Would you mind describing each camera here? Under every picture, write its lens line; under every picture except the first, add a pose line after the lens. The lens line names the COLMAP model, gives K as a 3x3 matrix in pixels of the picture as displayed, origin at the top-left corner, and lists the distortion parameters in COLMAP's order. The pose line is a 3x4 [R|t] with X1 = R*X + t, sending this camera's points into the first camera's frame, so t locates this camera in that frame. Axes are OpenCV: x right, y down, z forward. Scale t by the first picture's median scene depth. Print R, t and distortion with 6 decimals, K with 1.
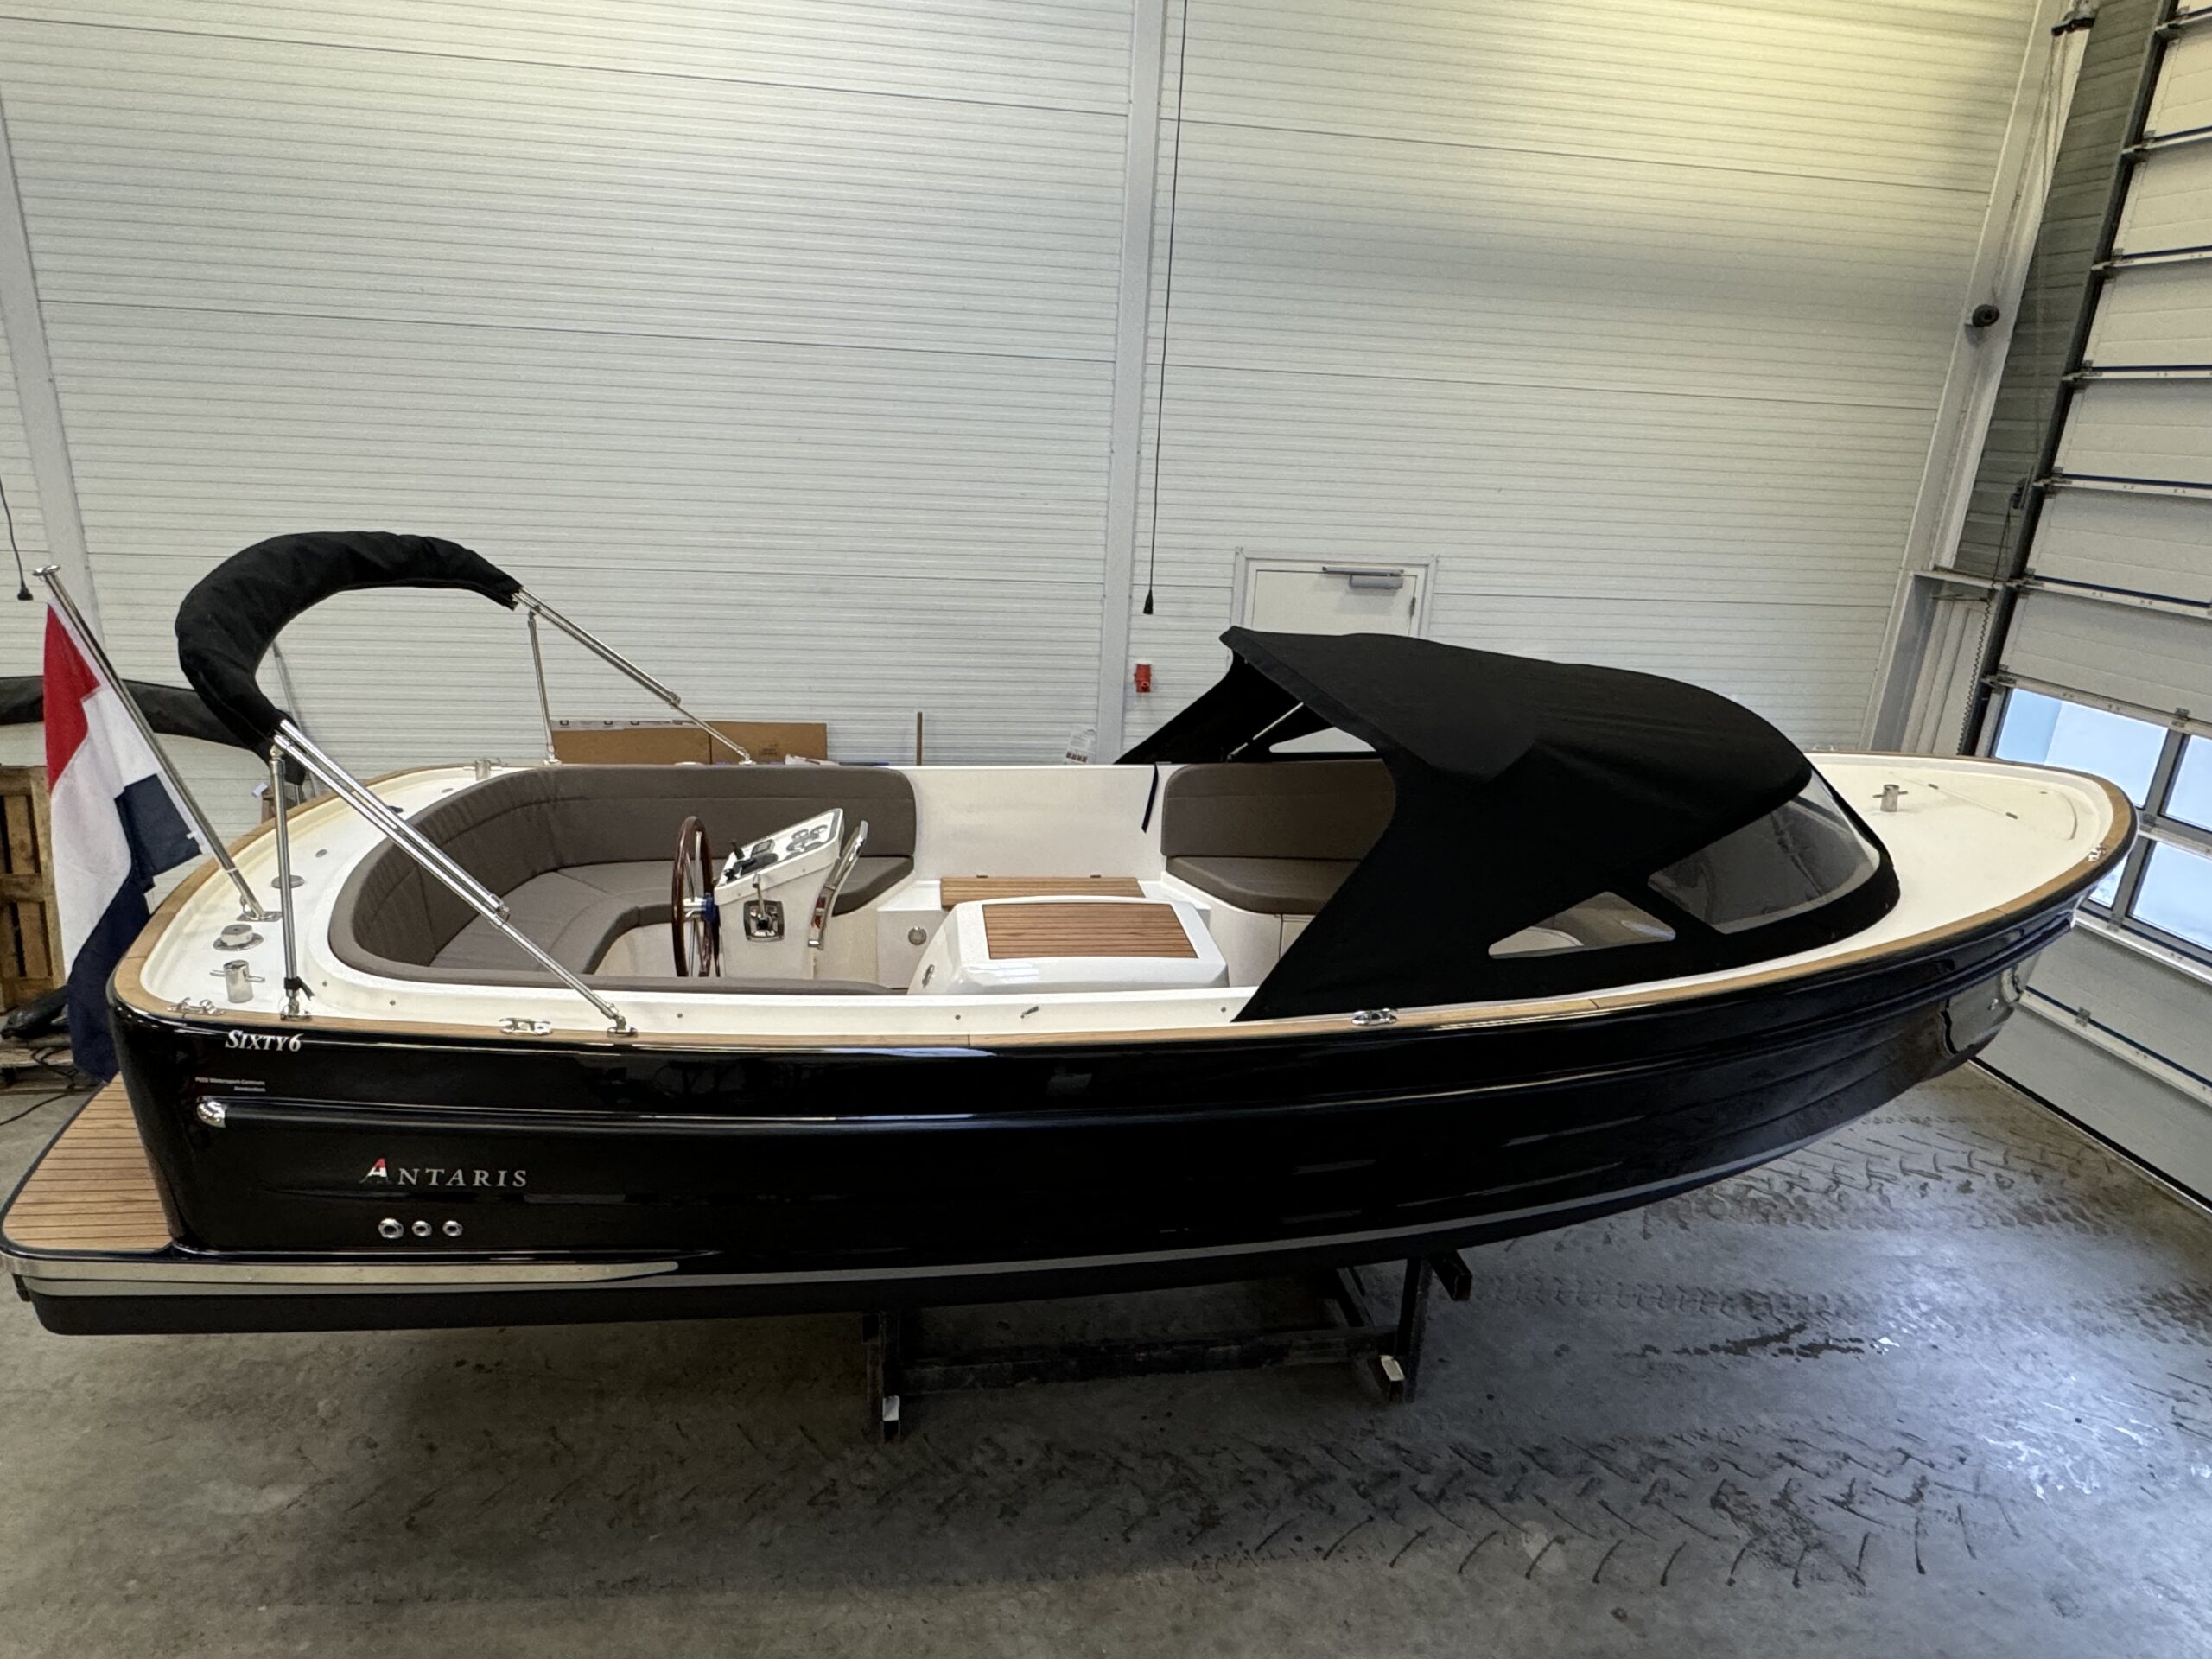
lens RADIAL K [[1299.1, 0, 1106.3], [0, 1299.1, 846.9], [0, 0, 1]] dist [-0.008293, 0.003592]
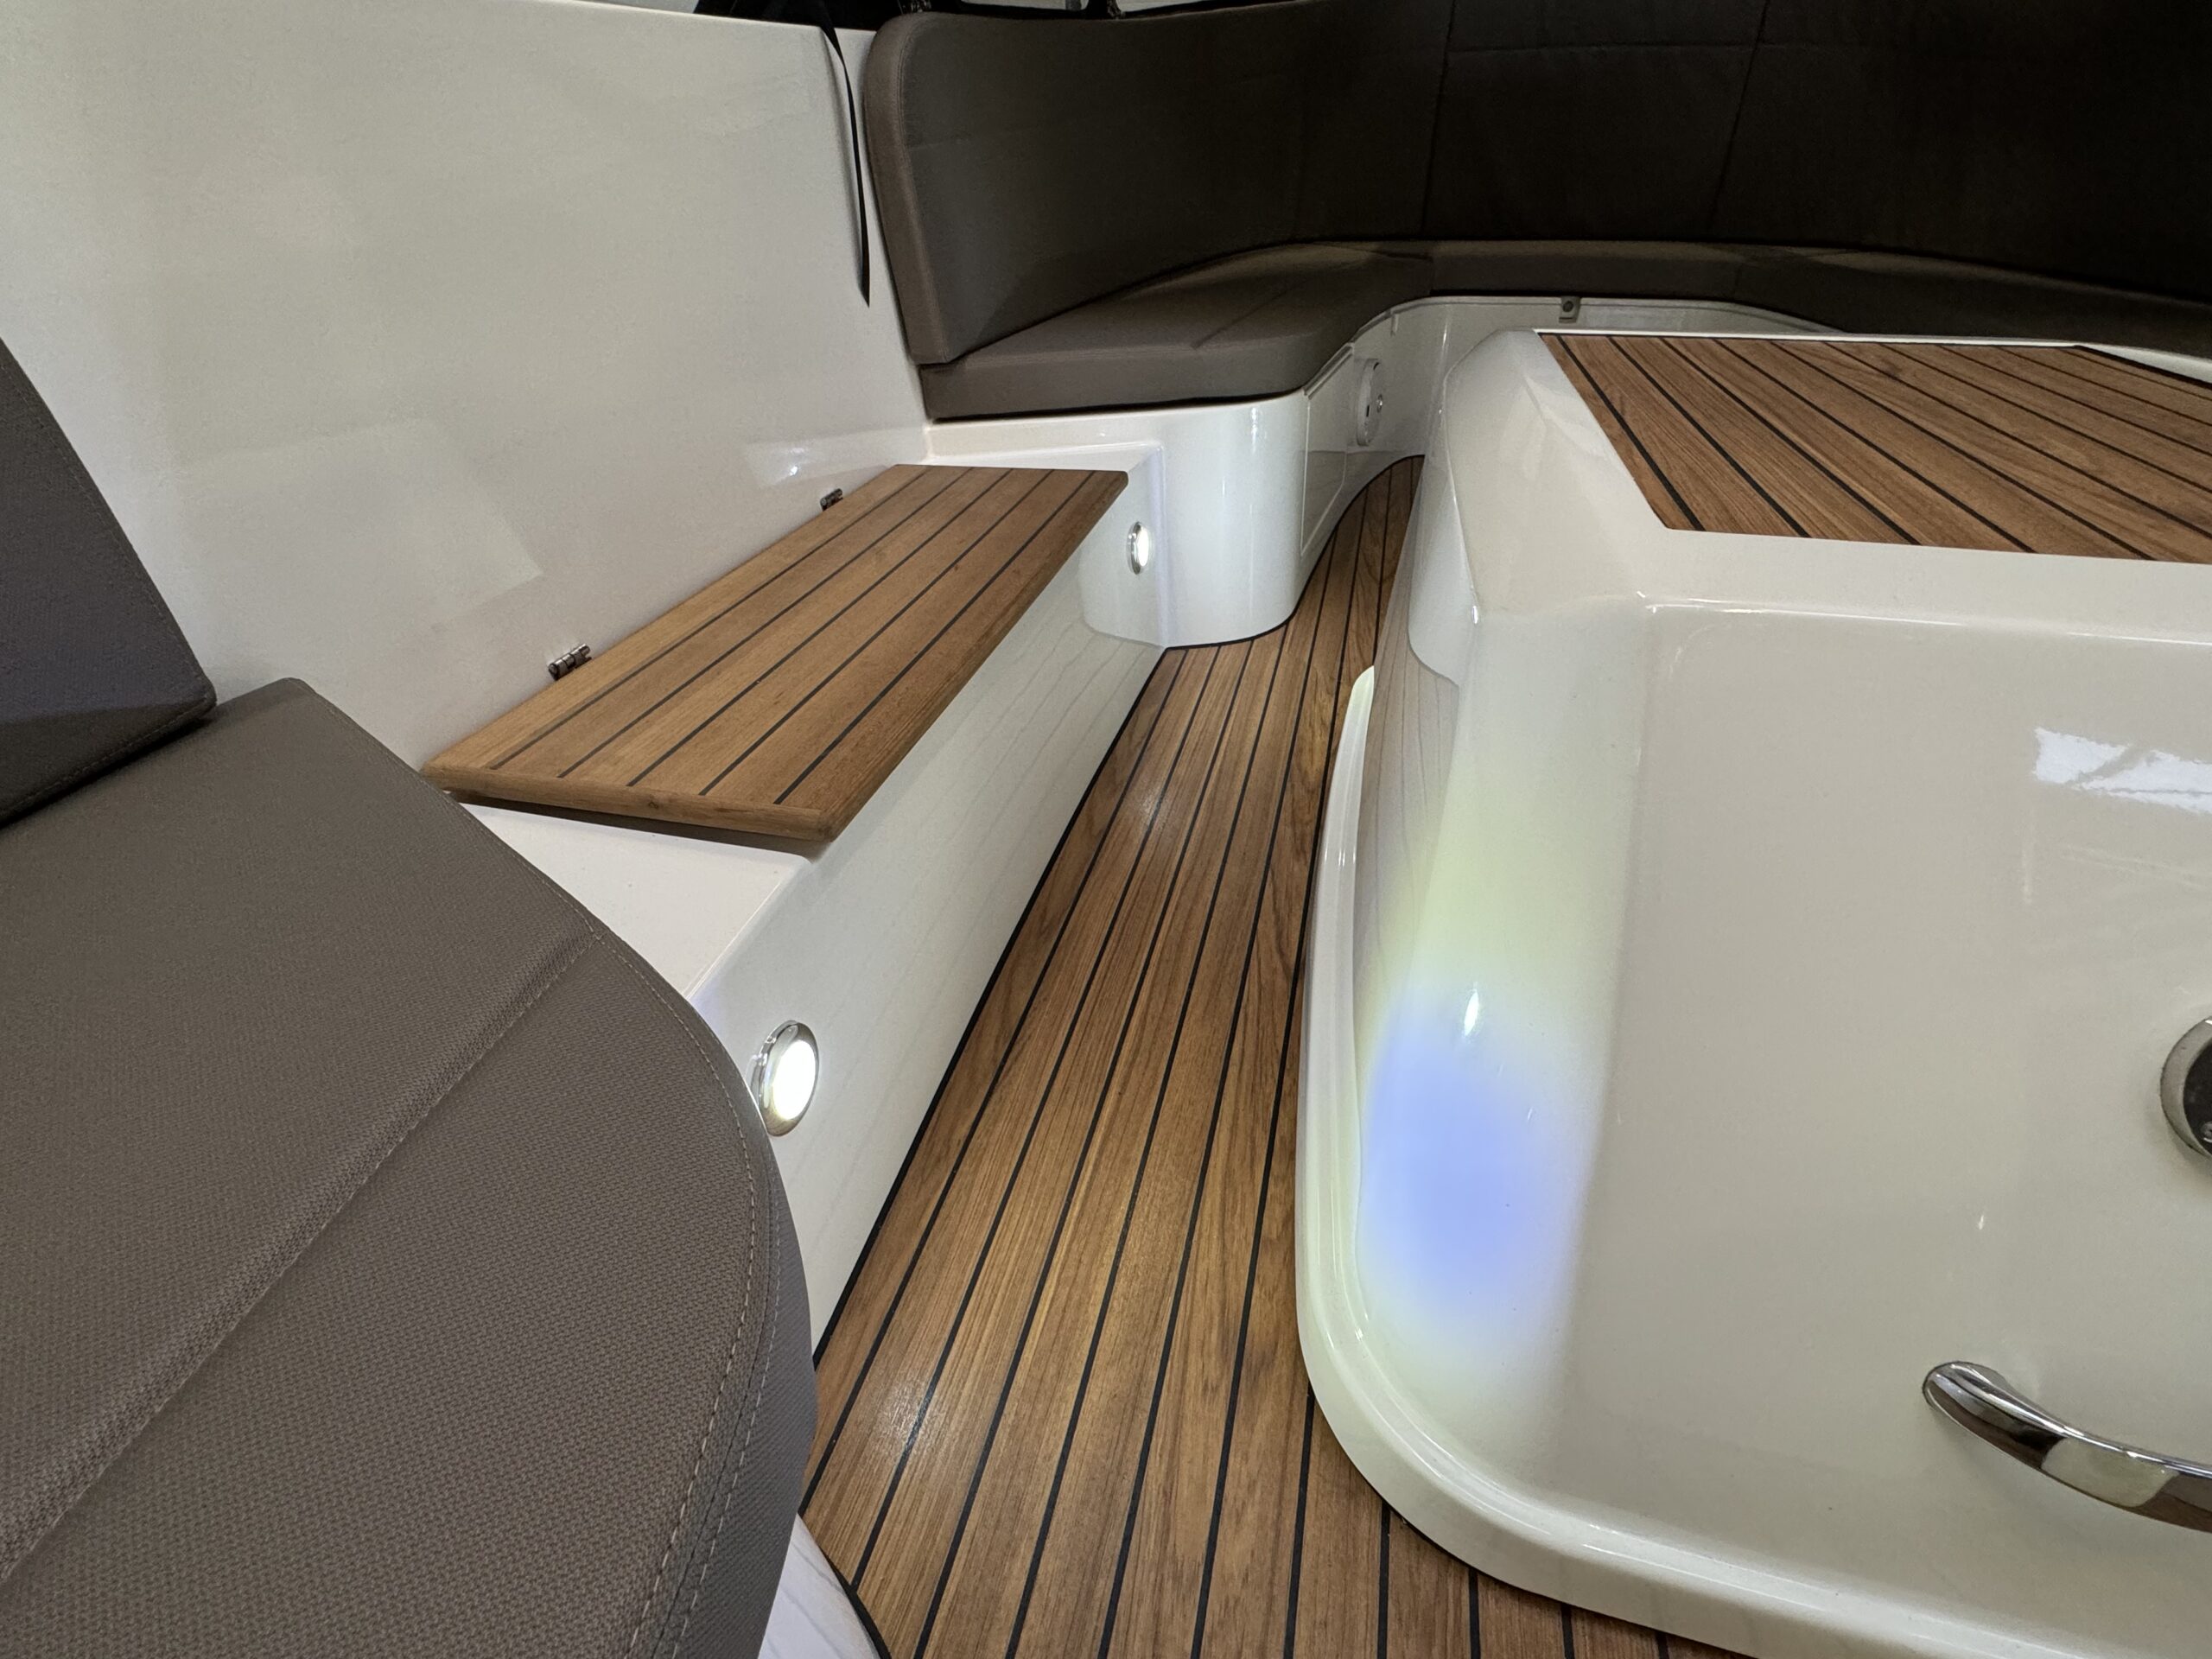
lens RADIAL K [[984.8, 0, 1105.0], [0, 984.8, 829.8], [0, 0, 1]] dist [-0.002645, -0.000465]
pose [[0.385654, -0.574356, 0.722071, -0.213156], [0.320901, 0.817249, 0.478672, -0.002880], [-0.865039, 0.047112, 0.499487, 0.960451]]
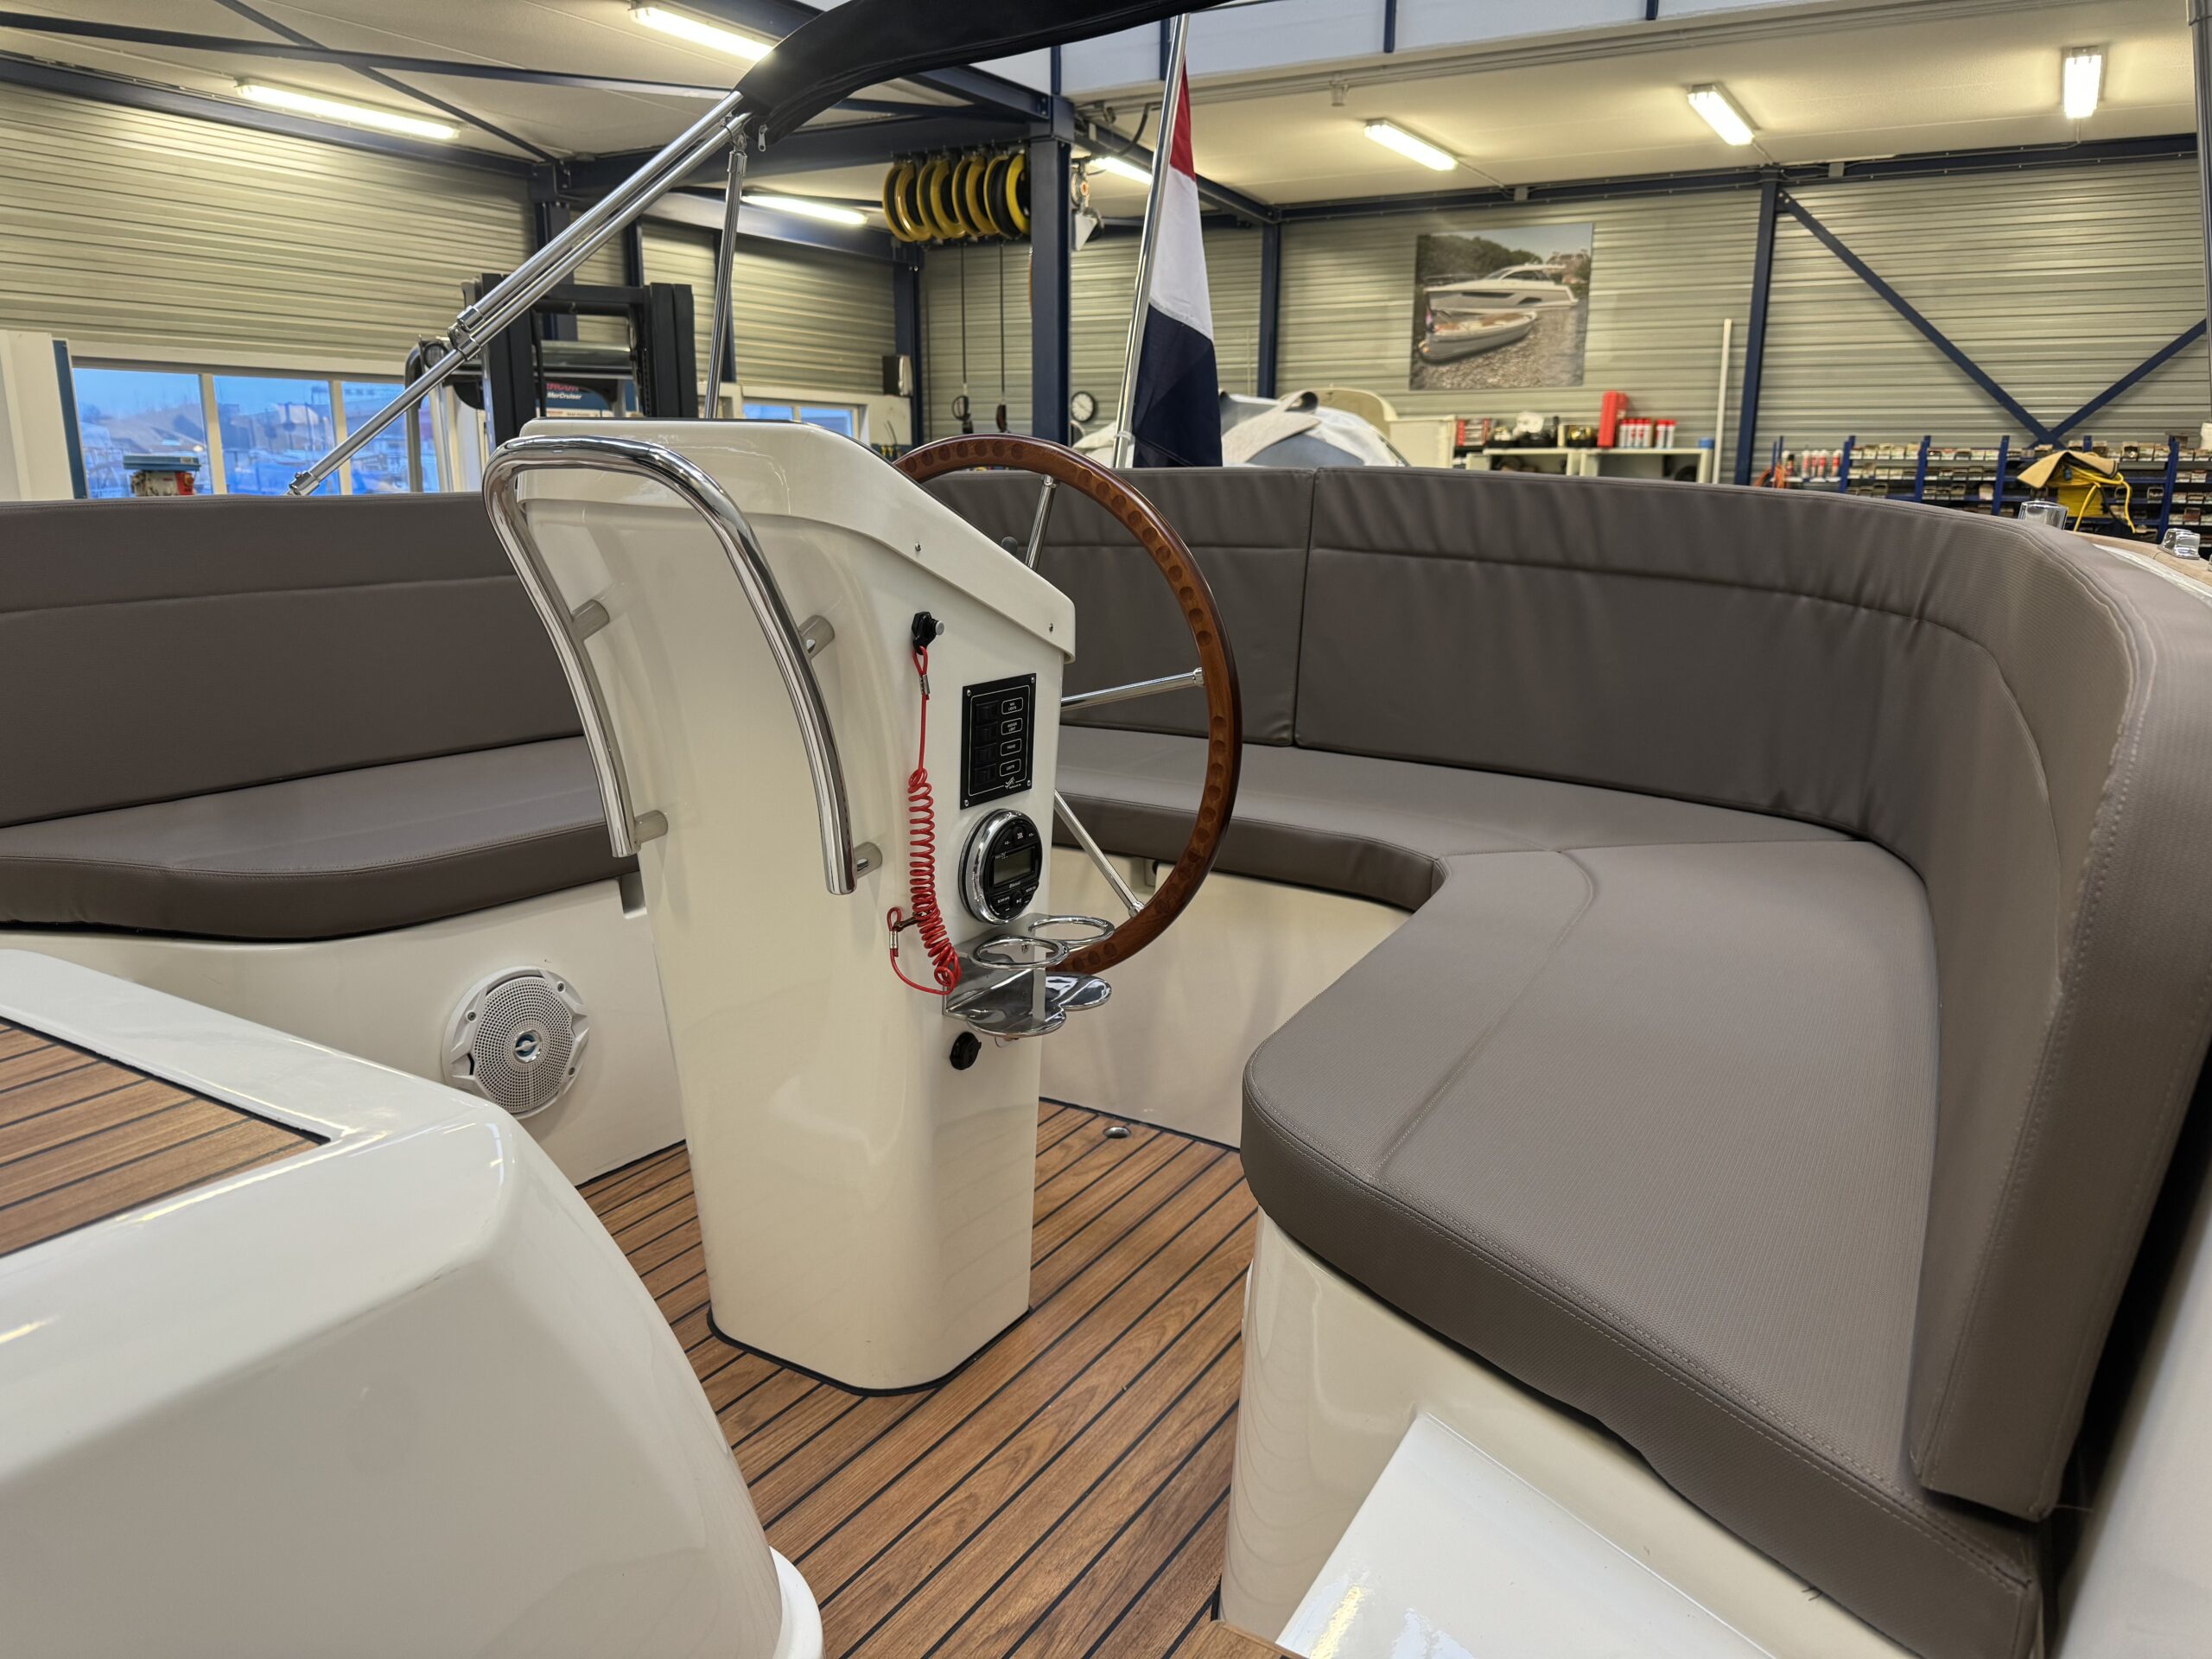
lens RADIAL K [[1547.4, 0, 1100.3], [0, 1547.4, 826.3], [0, 0, 1]] dist [0.035439, -0.046906]
pose [[-0.636172, 0.118389, -0.762410, -0.021068], [-0.285503, 0.881892, 0.375172, -0.075689], [0.716779, 0.456344, -0.527235, 1.092539]]
